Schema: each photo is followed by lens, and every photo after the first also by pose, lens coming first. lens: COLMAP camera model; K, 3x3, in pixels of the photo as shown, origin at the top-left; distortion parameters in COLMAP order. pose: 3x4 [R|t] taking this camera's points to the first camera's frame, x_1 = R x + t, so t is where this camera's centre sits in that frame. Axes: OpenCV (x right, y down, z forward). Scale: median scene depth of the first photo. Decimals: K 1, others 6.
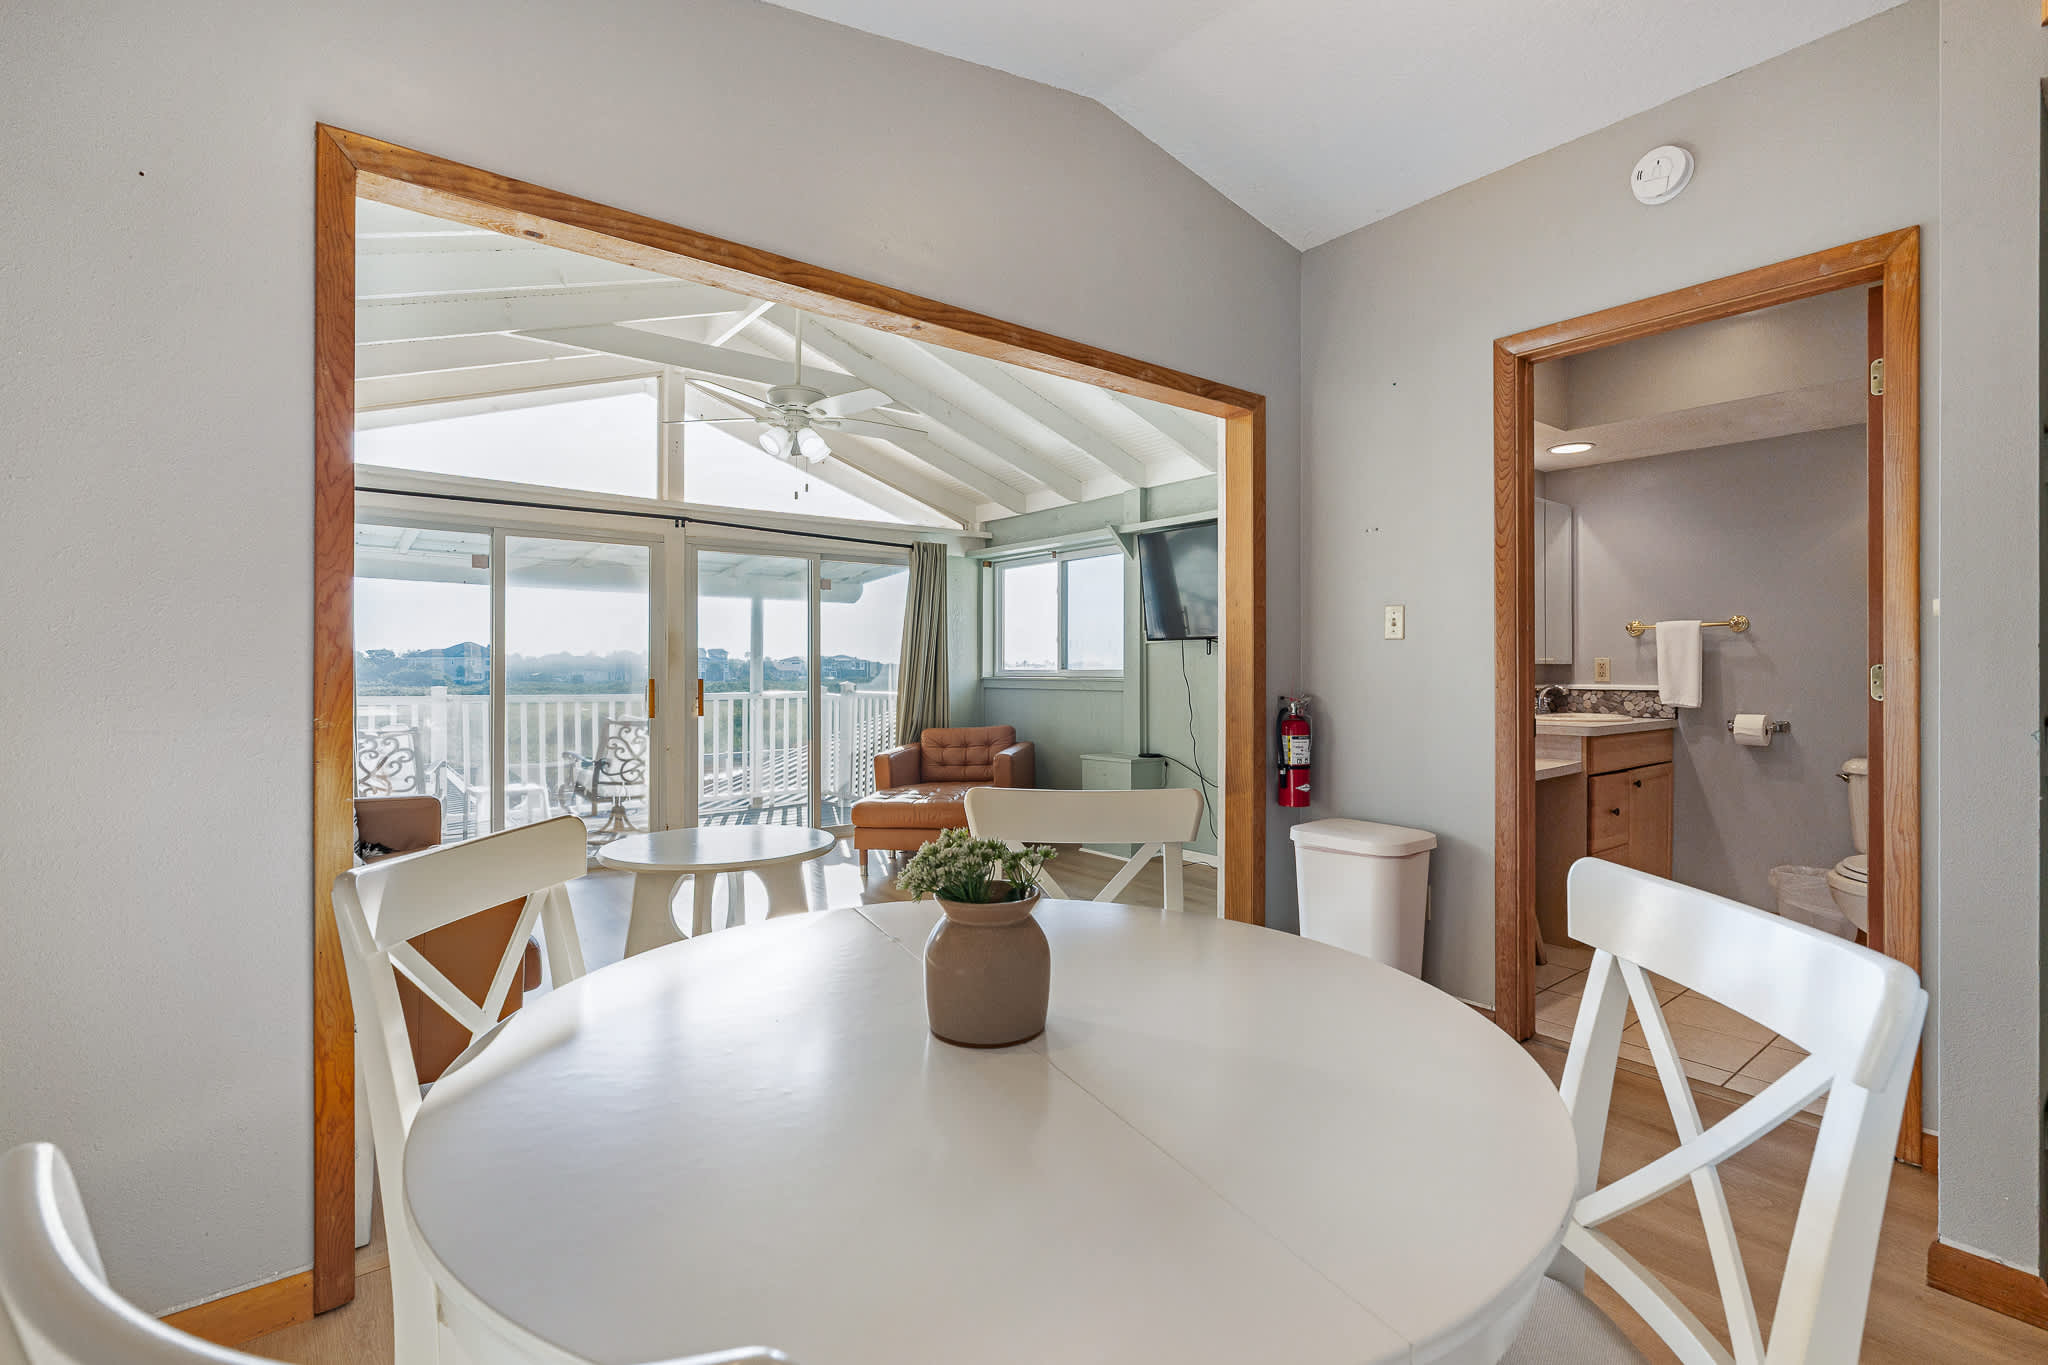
lens RADIAL K [[928.0, 0, 1021.2], [0, 928.0, 671.8], [0, 0, 1]] dist [-0.002057, 0.000071]
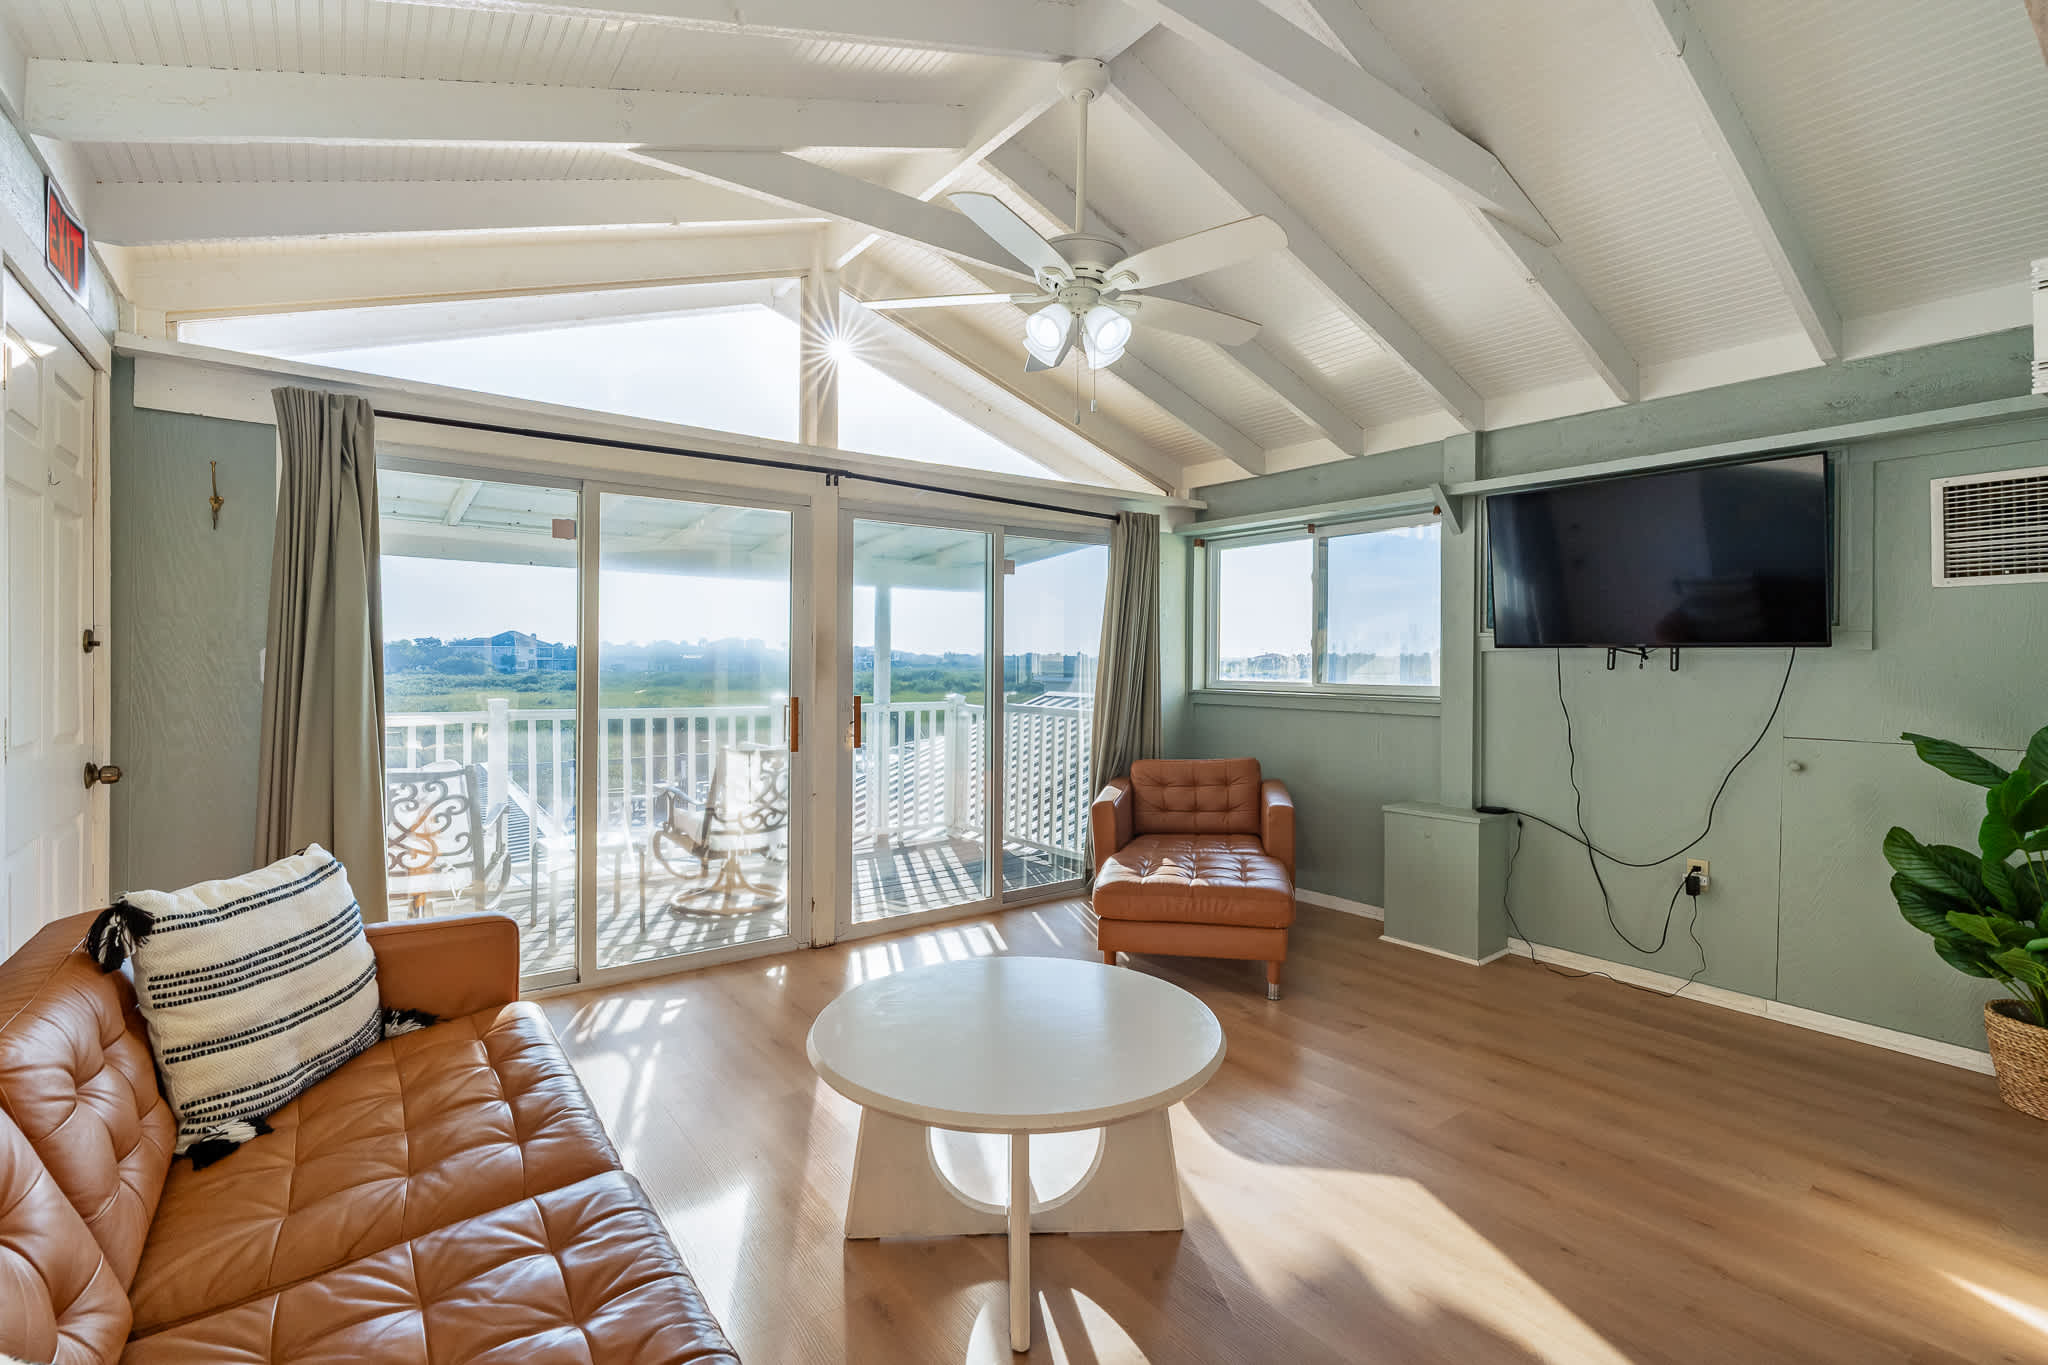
lens RADIAL K [[924.6, 0, 1027.6], [0, 924.6, 666.7], [0, 0, 1]] dist [-0.002623, -0.000325]
pose [[0.999567, 0.006410, -0.028727, -0.197081], [-0.006304, 0.999973, 0.003793, -0.019407], [0.028750, -0.003610, 0.999580, 0.291138]]
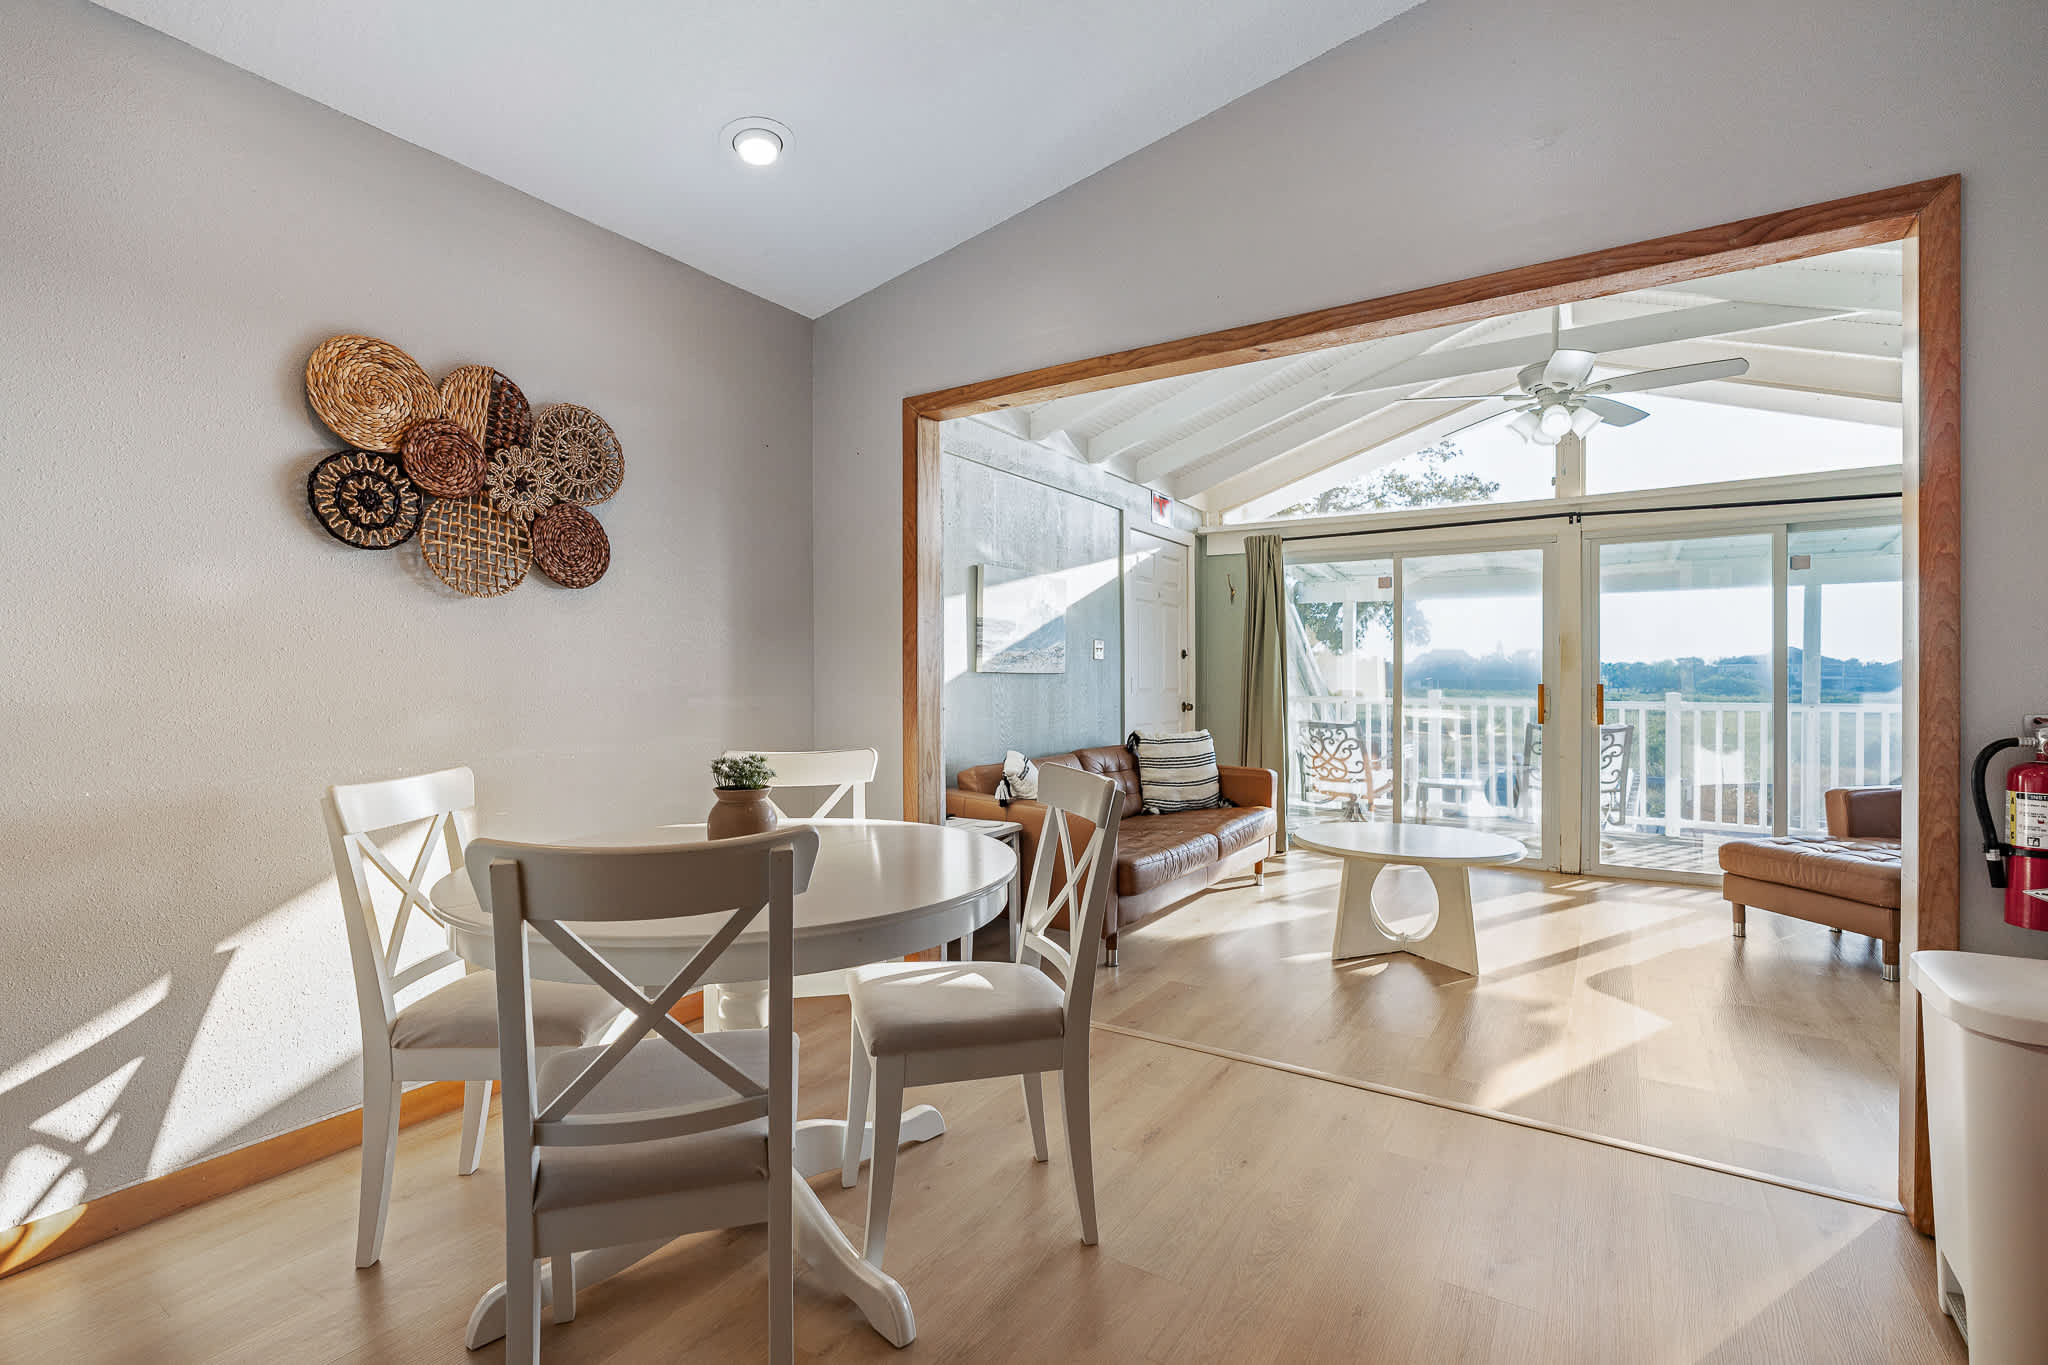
lens RADIAL K [[921.8, 0, 1024.0], [0, 921.8, 682.5], [0, 0, 1]] dist [-0.000760, 0.000064]
pose [[0.332034, 0.004622, -0.943256, 0.334157], [-0.001752, 0.999989, 0.004284, 0.002987], [0.943266, 0.000231, 0.332039, 0.162423]]
